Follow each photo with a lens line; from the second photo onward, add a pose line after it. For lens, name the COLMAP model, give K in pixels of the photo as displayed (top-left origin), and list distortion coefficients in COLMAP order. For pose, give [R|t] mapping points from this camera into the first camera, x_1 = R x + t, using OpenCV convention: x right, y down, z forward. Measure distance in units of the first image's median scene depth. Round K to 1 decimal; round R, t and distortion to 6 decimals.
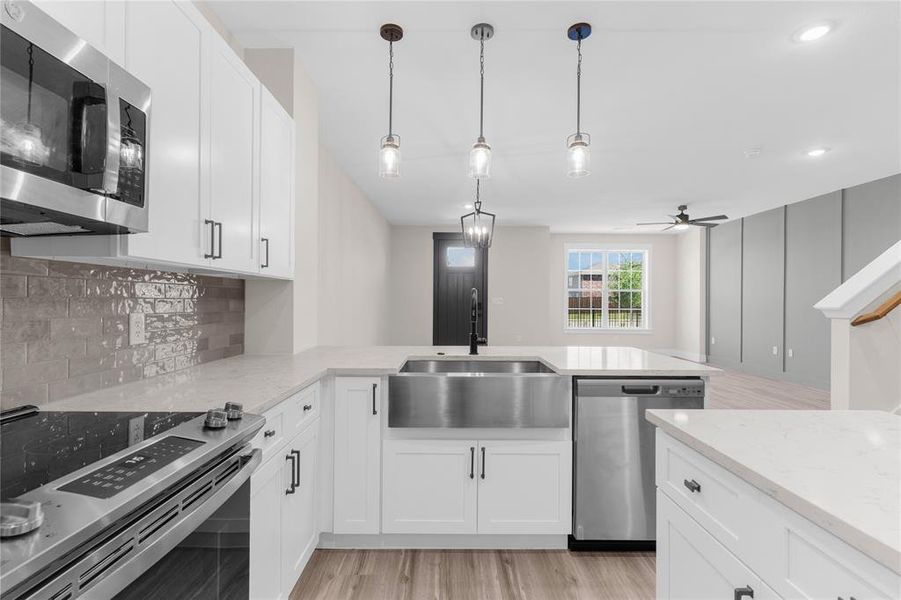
lens RADIAL K [[427.0, 0, 450.5], [0, 427.0, 300.0], [0, 0, 1]] dist [0.003009, -0.000189]
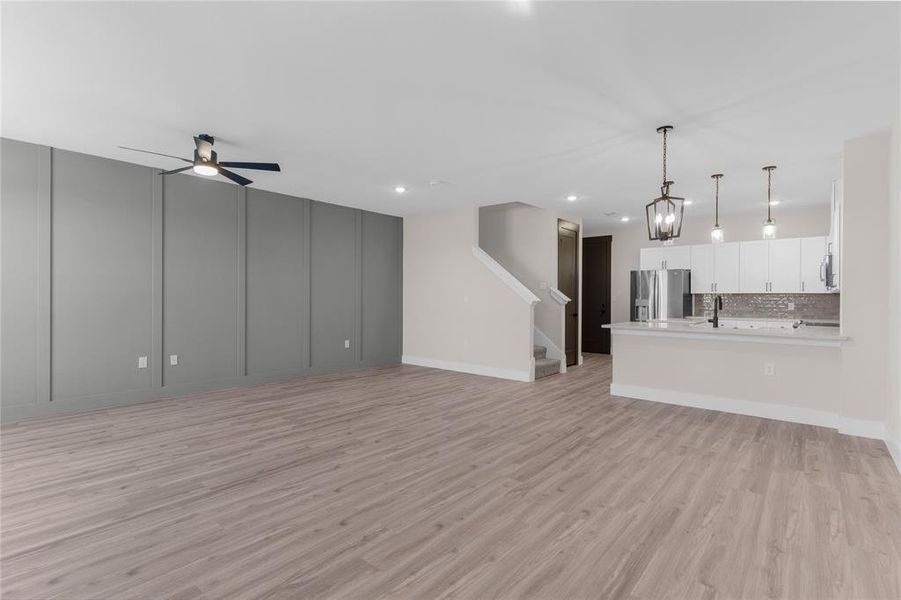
lens RADIAL K [[427.0, 0, 450.5], [0, 427.0, 300.0], [0, 0, 1]] dist [0.003009, -0.000189]
pose [[-0.759672, -0.011373, 0.650207, -0.097677], [-0.010402, 0.999932, 0.005336, 0.002364], [-0.650224, -0.002710, -0.759738, 1.095669]]
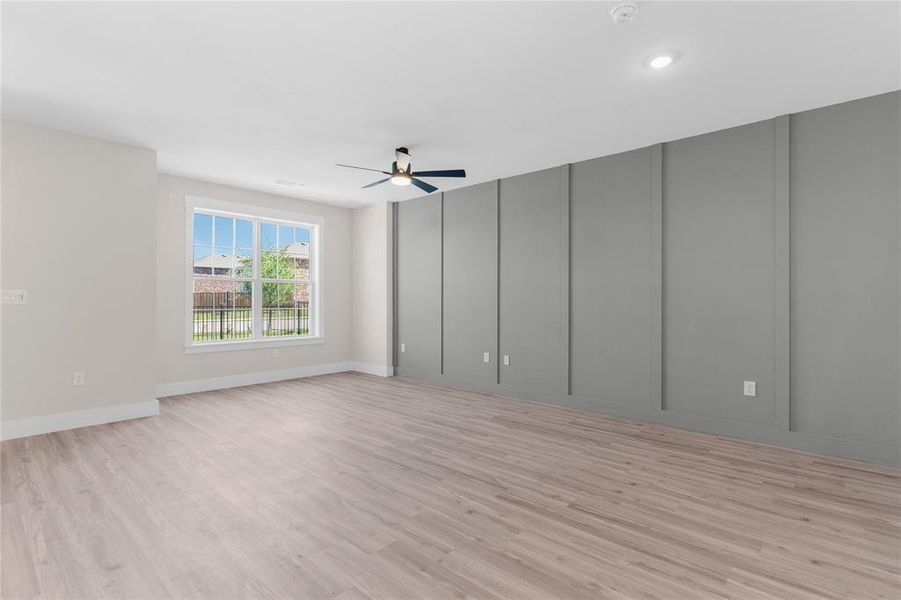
lens RADIAL K [[436.6, 0, 450.5], [0, 436.6, 300.0], [0, 0, 1]] dist [0.005652, 0.000667]
pose [[0.672080, -0.004026, 0.740467, 0.091483], [-0.000800, 0.999981, 0.006163, 0.003347], [-0.740478, -0.004735, 0.672064, 0.447209]]
